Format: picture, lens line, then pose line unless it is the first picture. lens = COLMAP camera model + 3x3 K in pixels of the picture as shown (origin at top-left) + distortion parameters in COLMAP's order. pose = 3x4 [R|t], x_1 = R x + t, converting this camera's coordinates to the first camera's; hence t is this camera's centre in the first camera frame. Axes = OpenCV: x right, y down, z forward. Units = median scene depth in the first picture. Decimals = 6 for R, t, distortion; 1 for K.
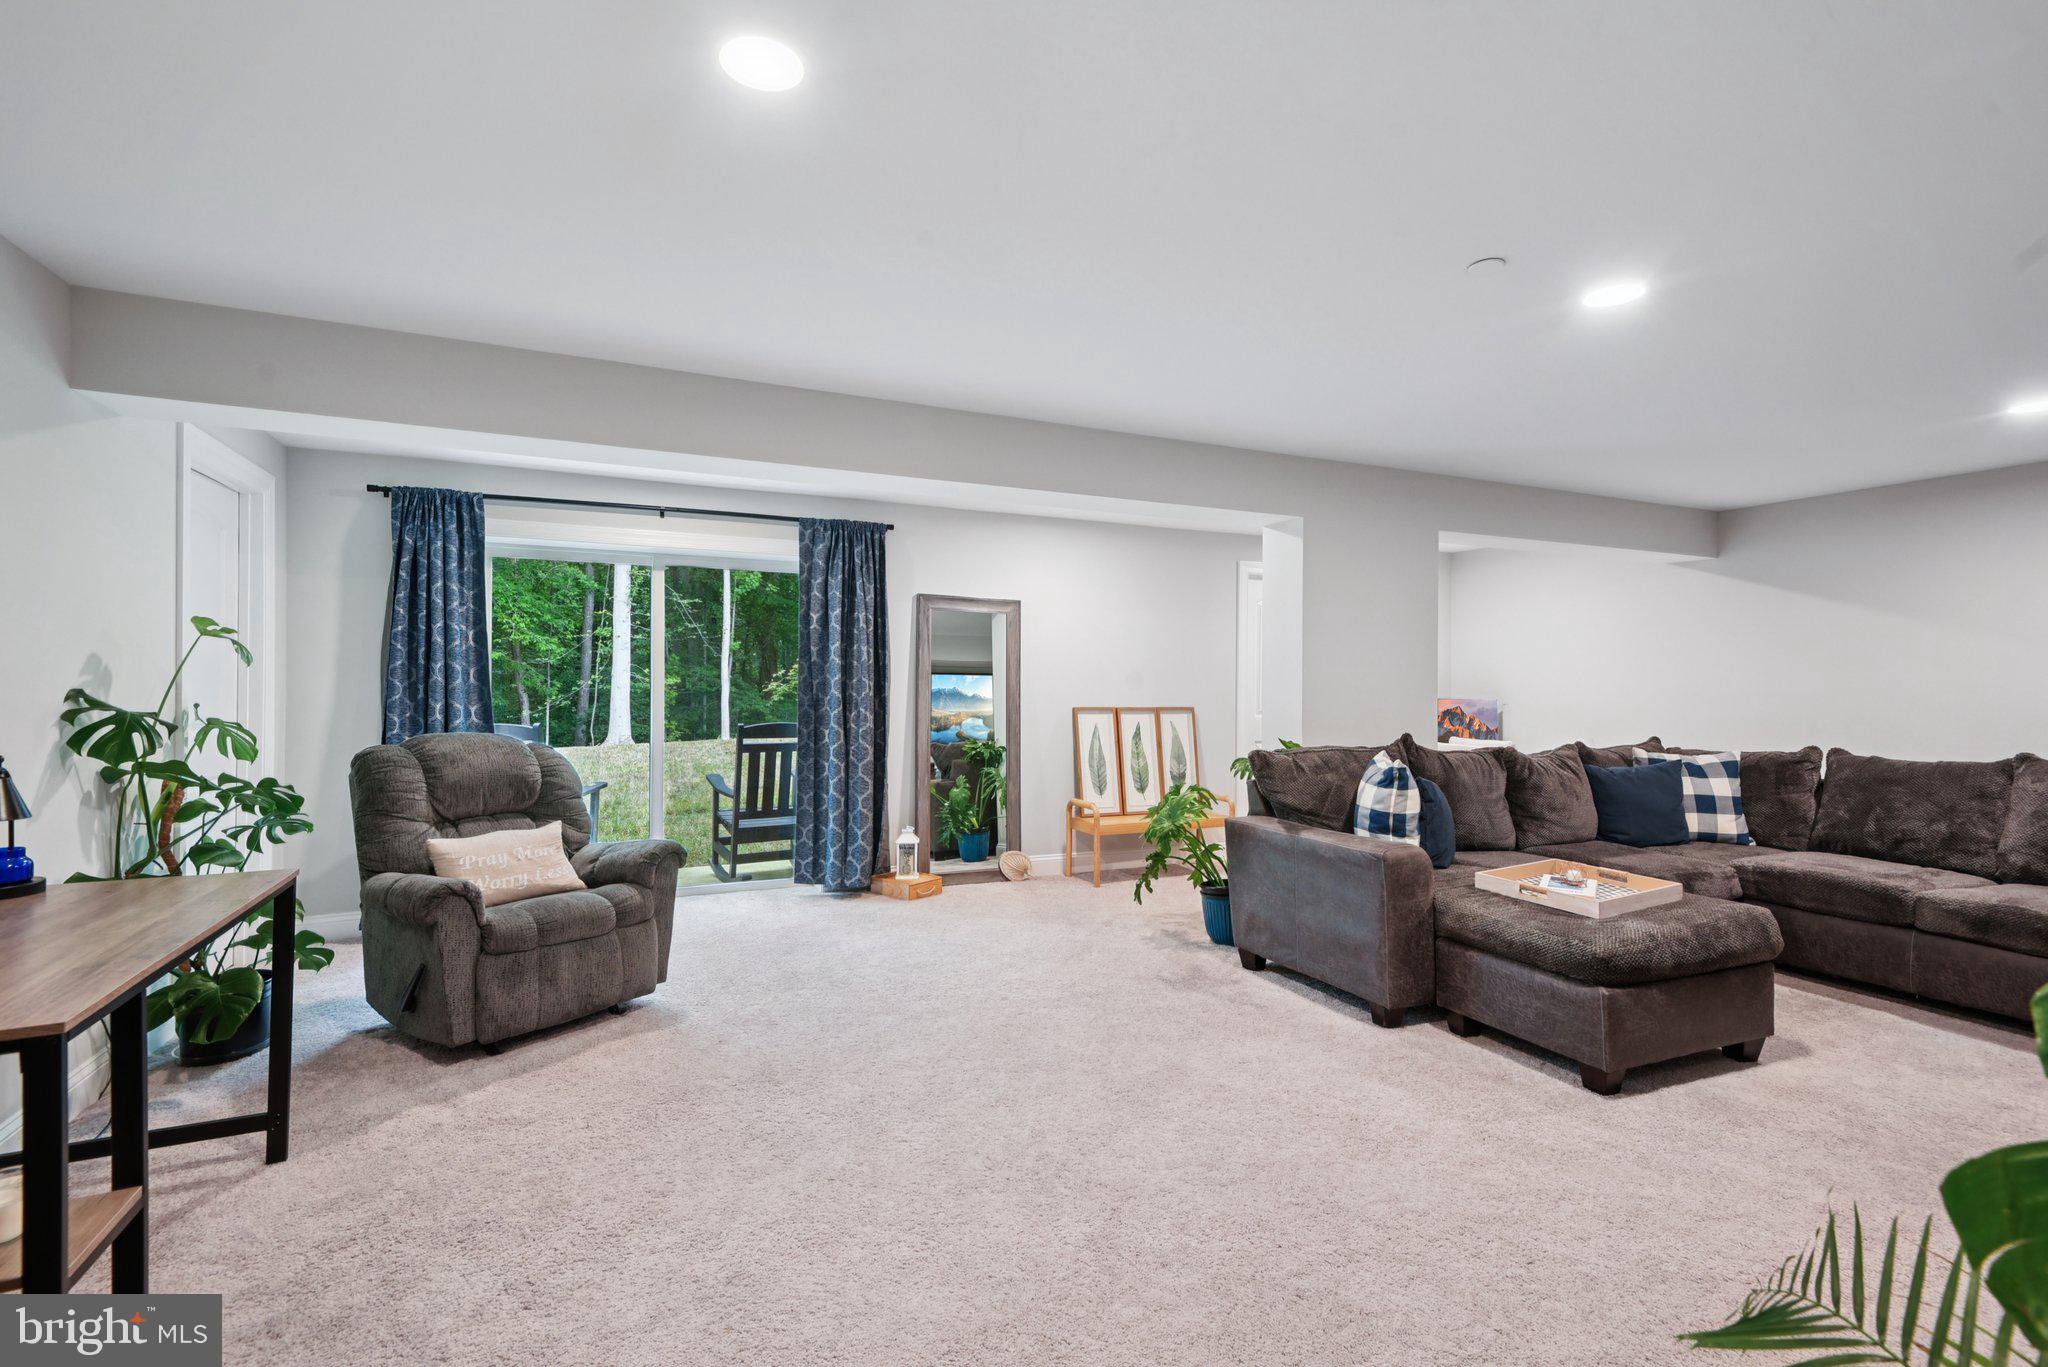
lens RADIAL K [[953.0, 0, 1005.8], [0, 953.0, 675.3], [0, 0, 1]] dist [0.001714, -0.000796]
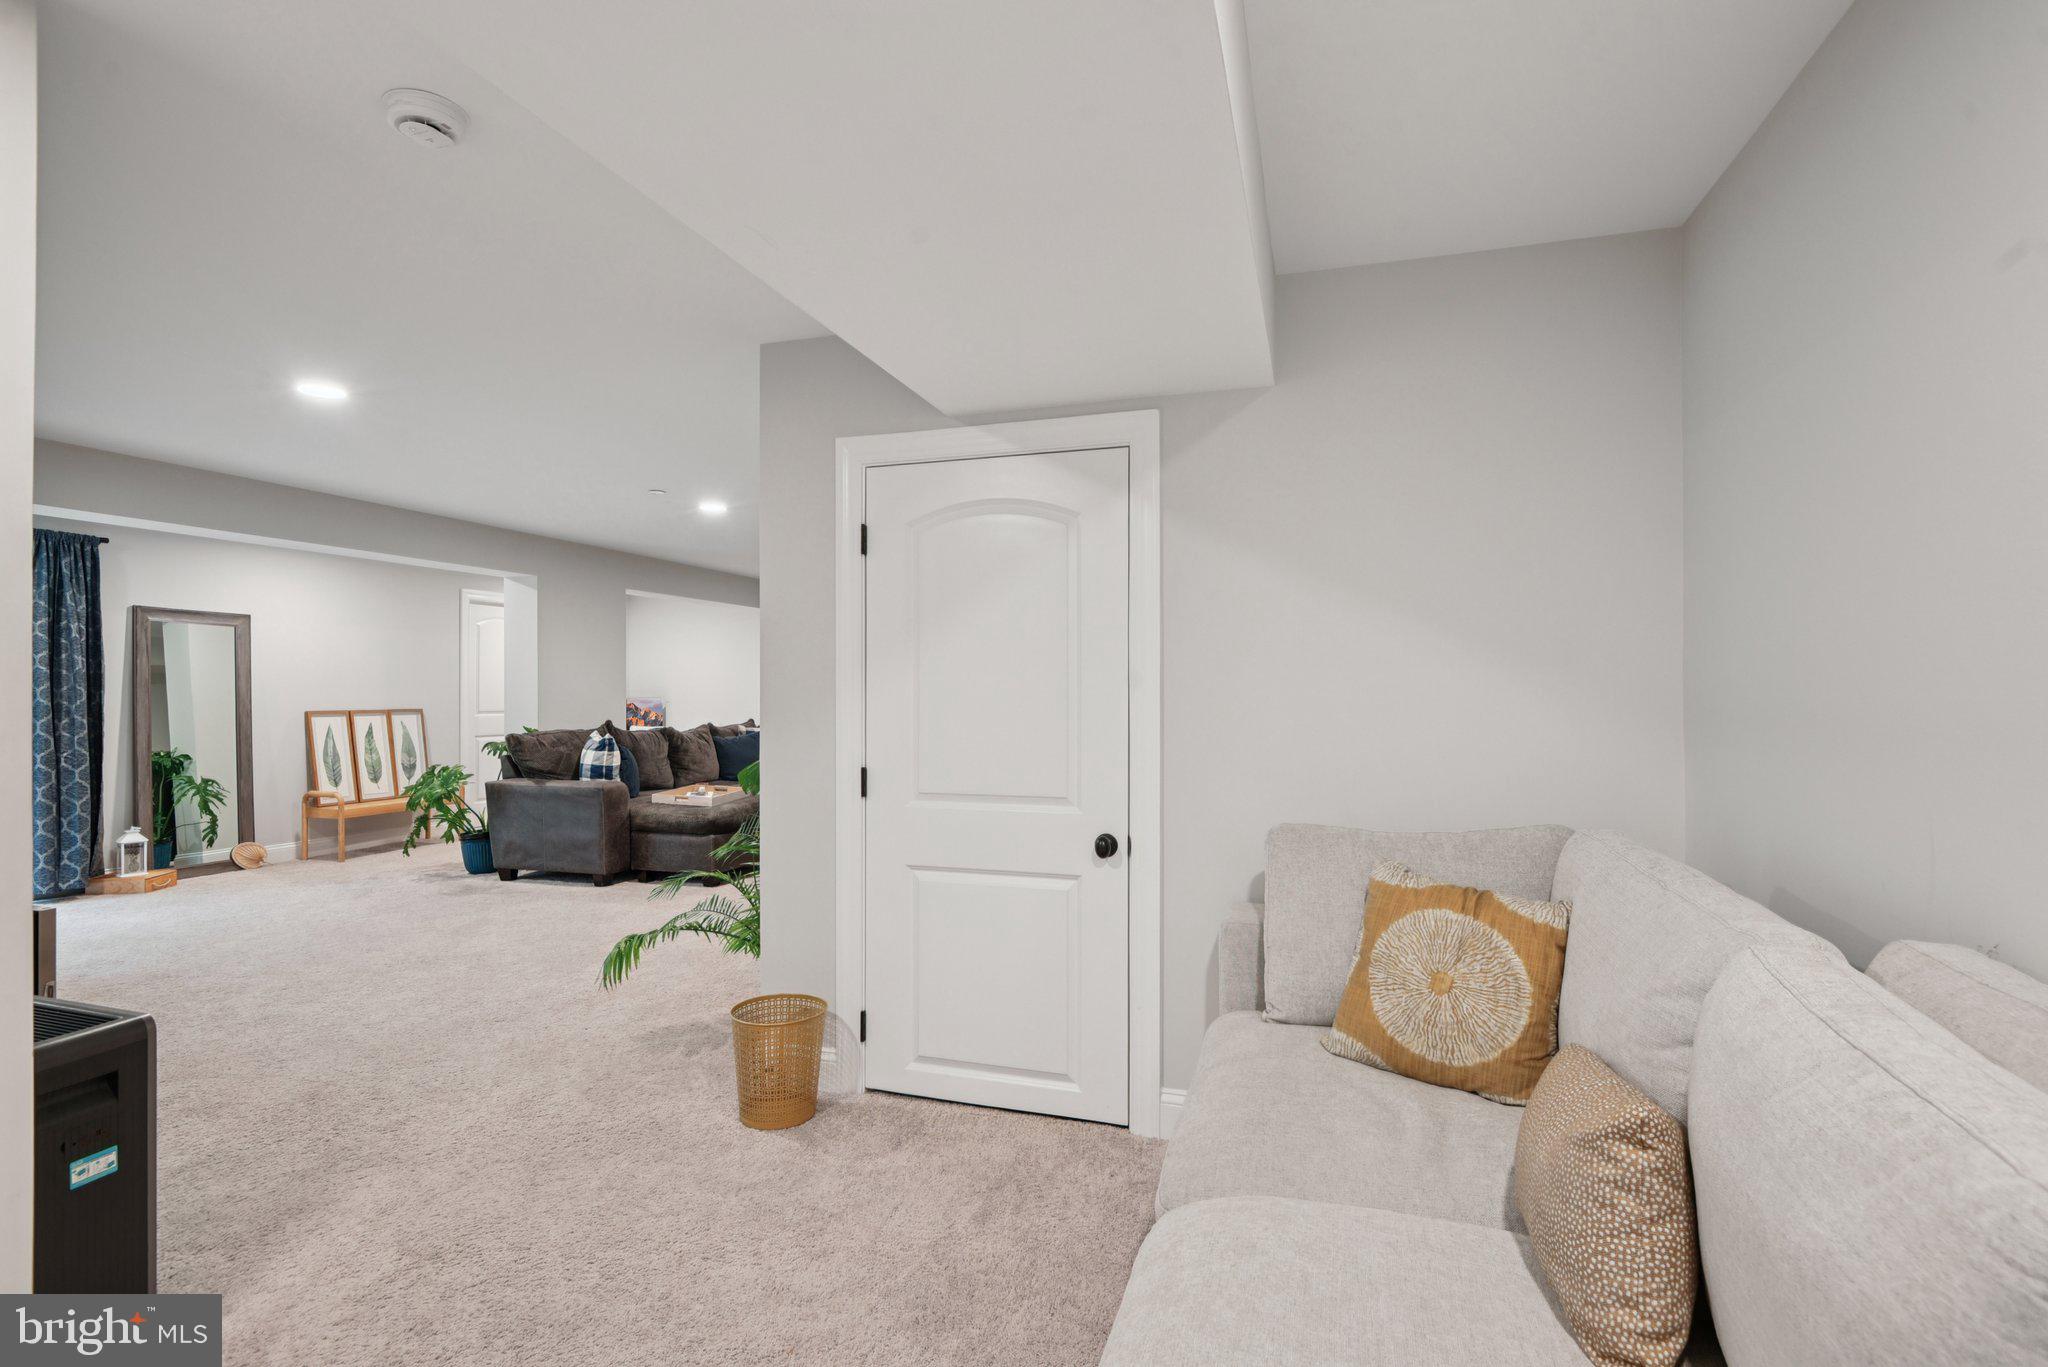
lens RADIAL K [[953.0, 0, 1023.7], [0, 953.0, 689.6], [0, 0, 1]] dist [0.001714, -0.000796]
pose [[0.667882, -0.007453, 0.744230, -0.278465], [-0.001452, 0.999935, 0.011317, -0.008335], [-0.744266, -0.008639, 0.667828, -0.533909]]
